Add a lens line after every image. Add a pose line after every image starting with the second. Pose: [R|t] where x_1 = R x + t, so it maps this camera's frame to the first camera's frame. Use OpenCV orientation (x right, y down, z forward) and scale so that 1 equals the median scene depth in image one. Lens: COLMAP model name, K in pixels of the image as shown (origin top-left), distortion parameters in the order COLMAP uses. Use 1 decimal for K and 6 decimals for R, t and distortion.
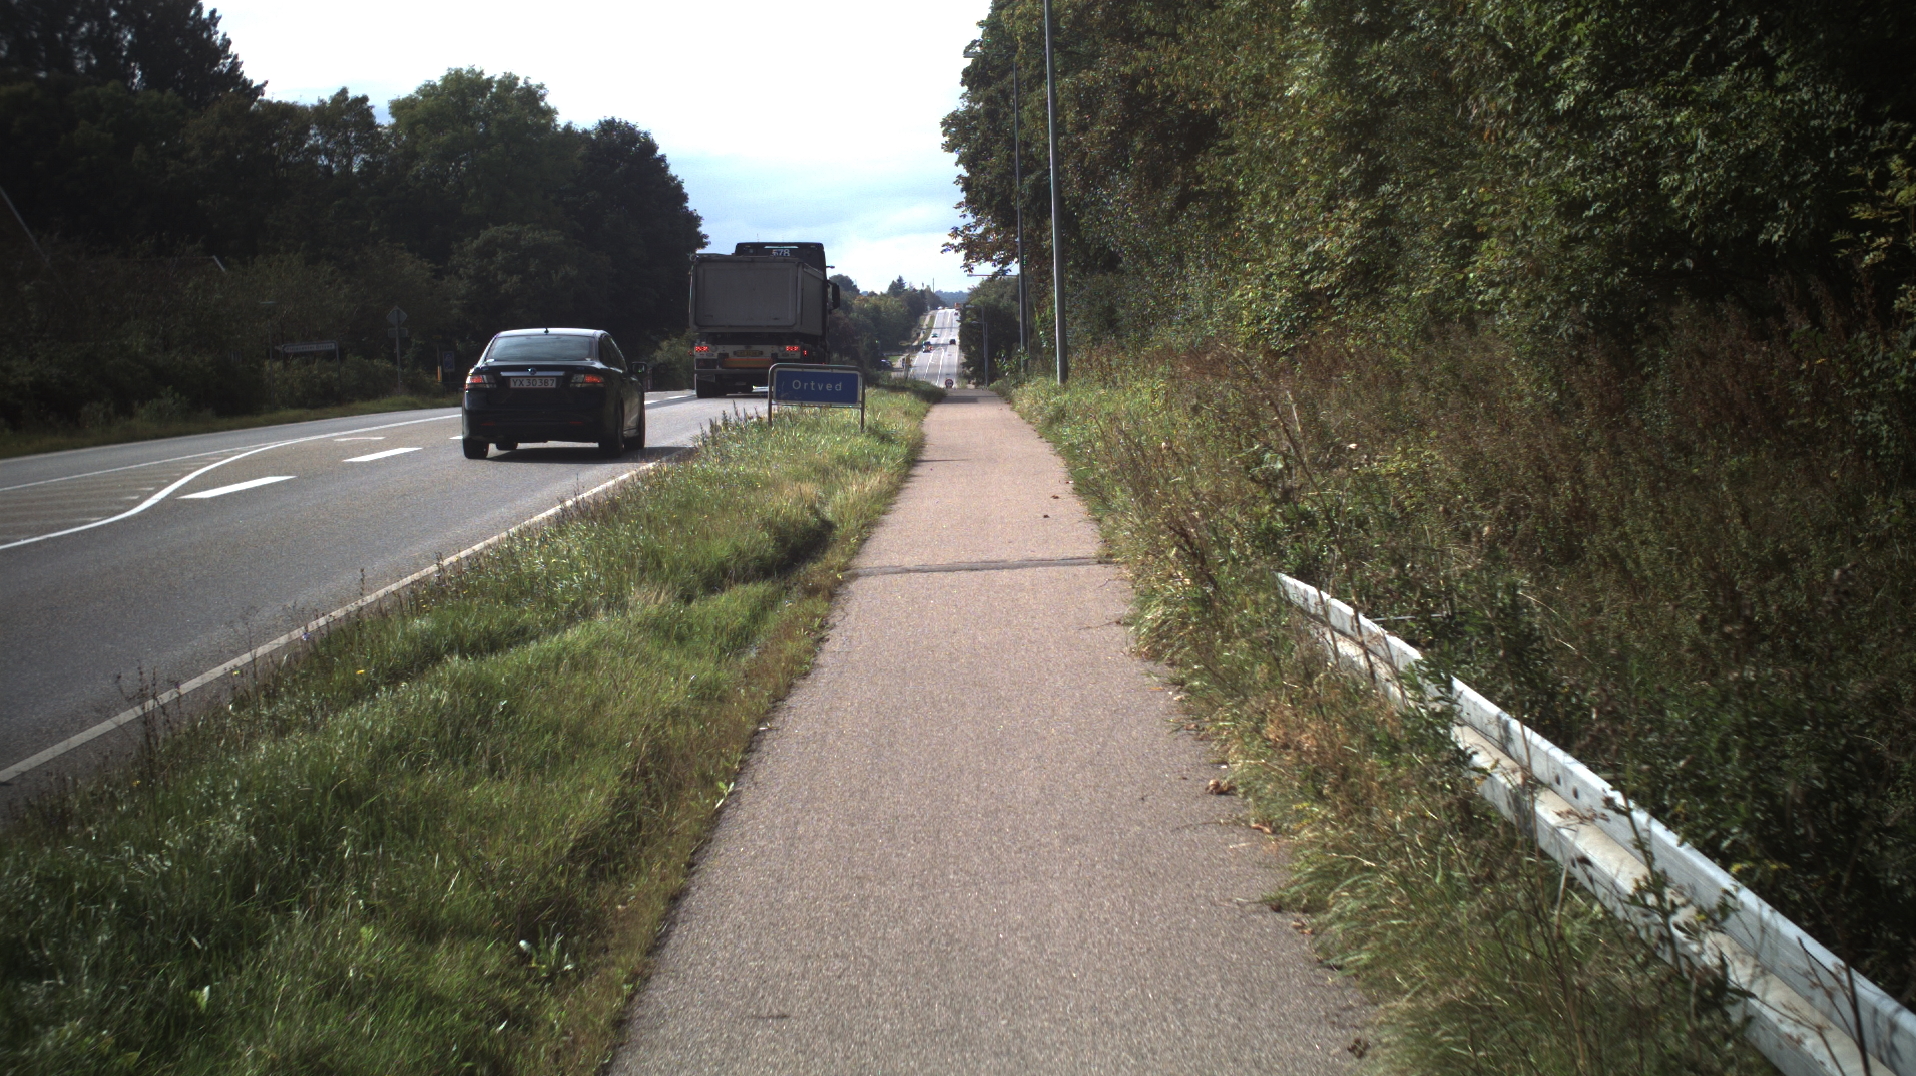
lens RADIAL K [[3026.4, 0, 958.0], [0, 3026.4, 538.0], [0, 0, 1]] dist [-0.165551, -0.012321]
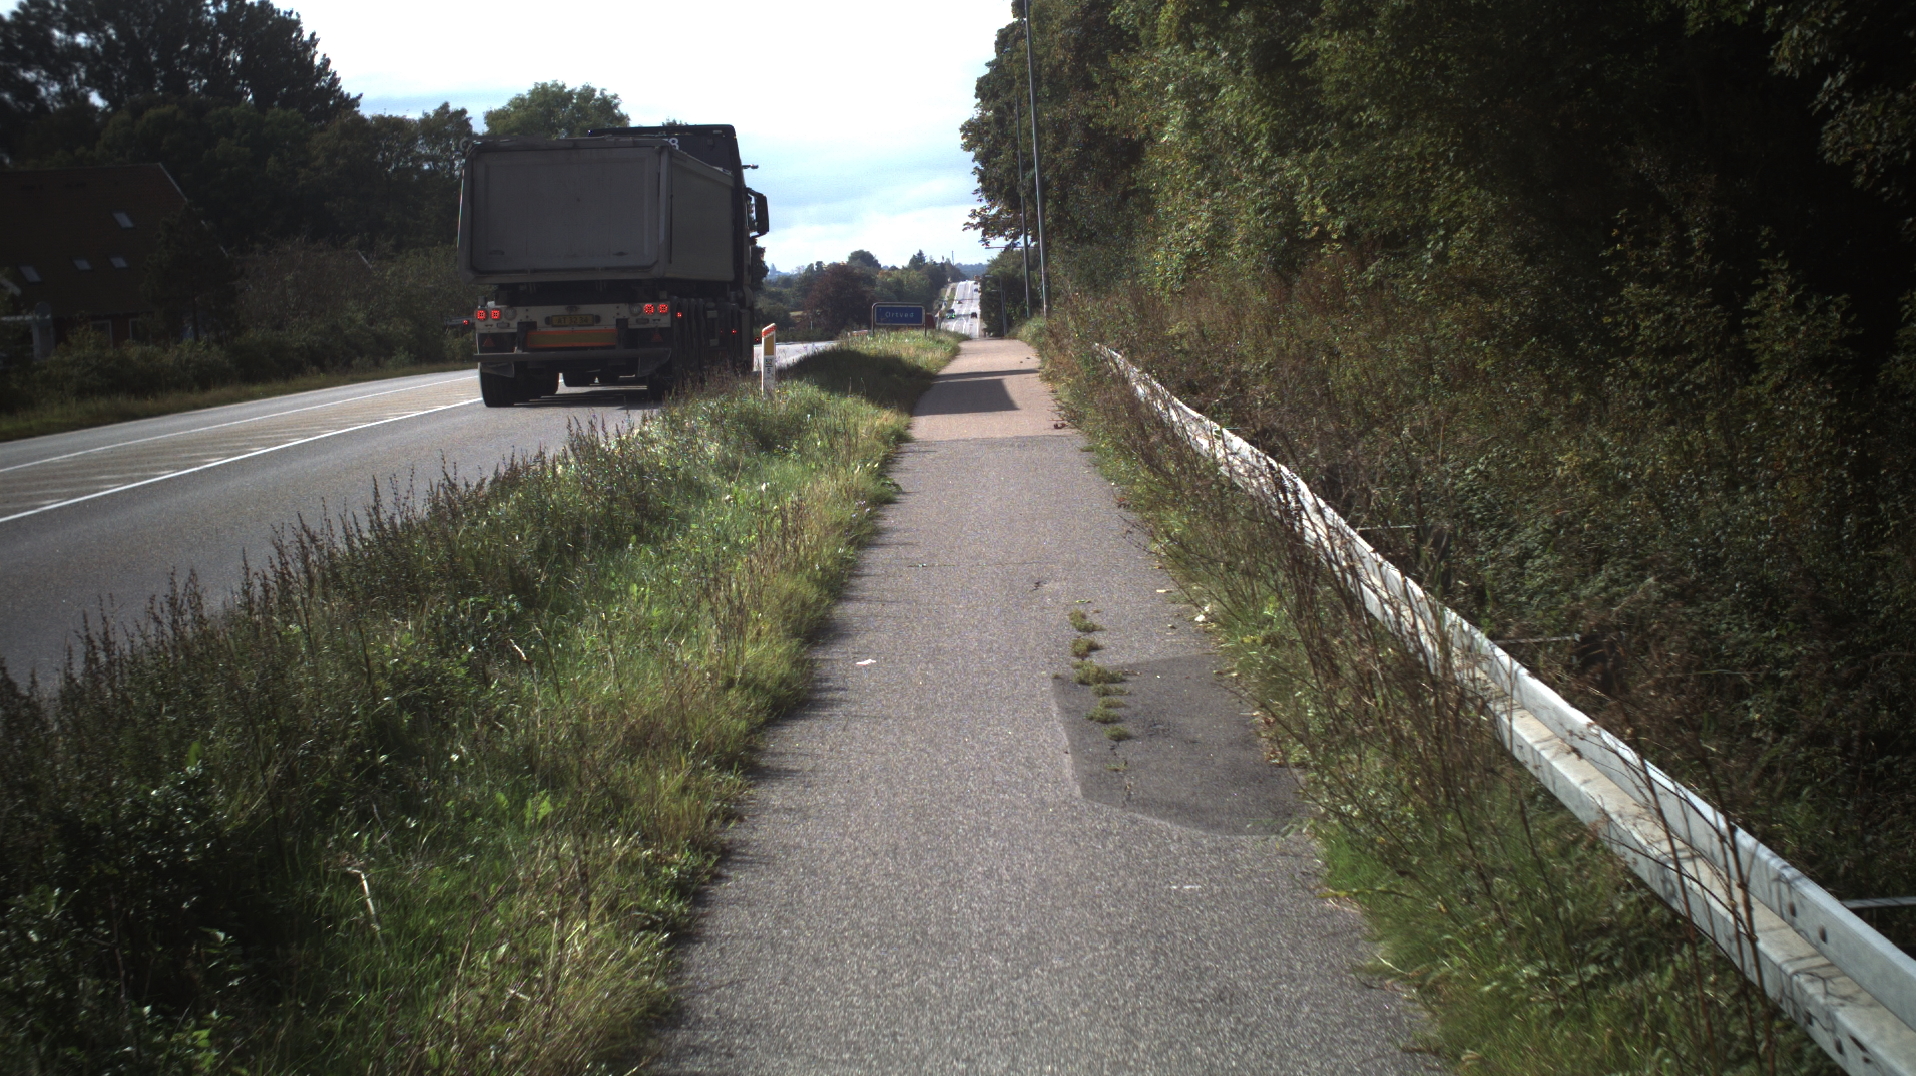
lens RADIAL K [[3026.4, 0, 958.0], [0, 3026.4, 538.0], [0, 0, 1]] dist [-0.165551, -0.012321]
pose [[0.999556, -0.028378, -0.009031, 0.000028], [0.028460, 0.999554, 0.008995, 0.022534], [0.008771, -0.009248, 0.999919, -0.266082]]
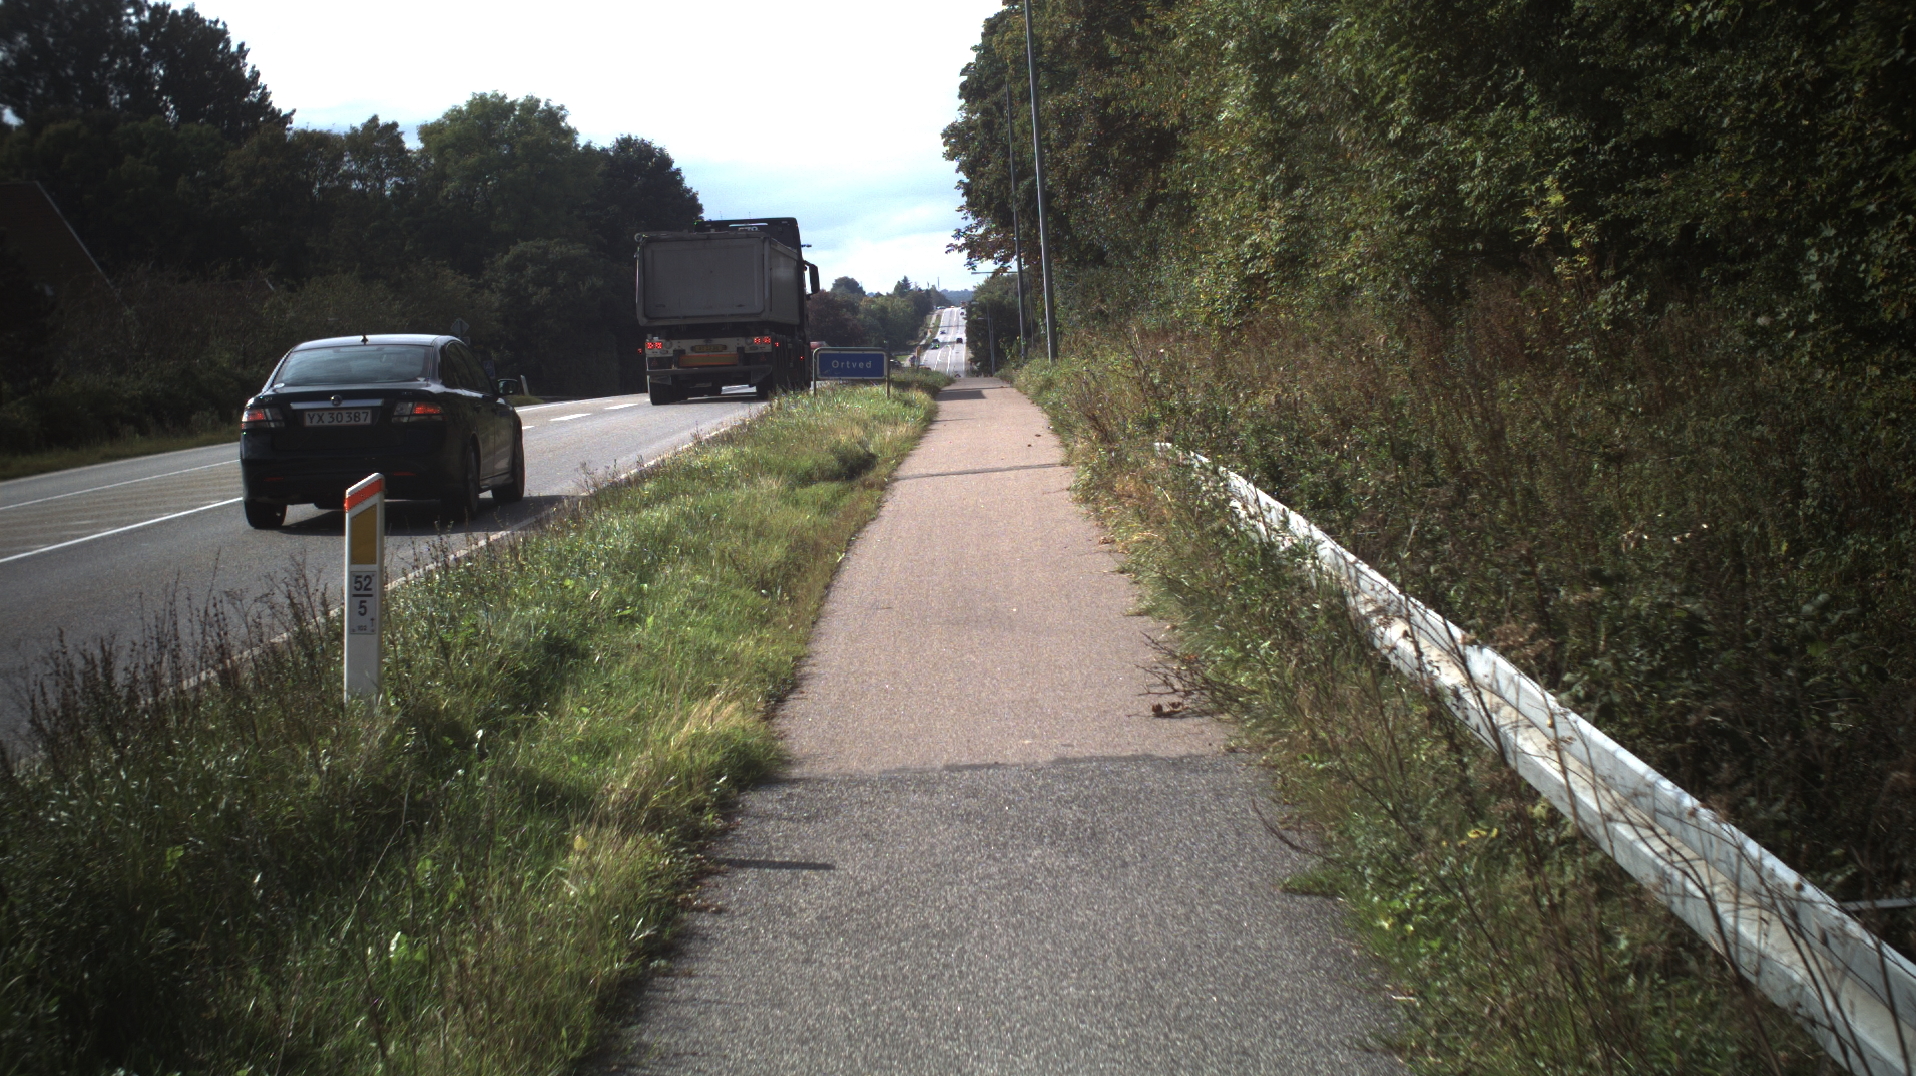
lens RADIAL K [[3026.4, 0, 958.0], [0, 3026.4, 538.0], [0, 0, 1]] dist [-0.165551, -0.012321]
pose [[0.999429, -0.033490, -0.004507, 0.000304], [0.033493, 0.999439, 0.000458, 0.007828], [0.004489, -0.000609, 0.999990, -0.088744]]
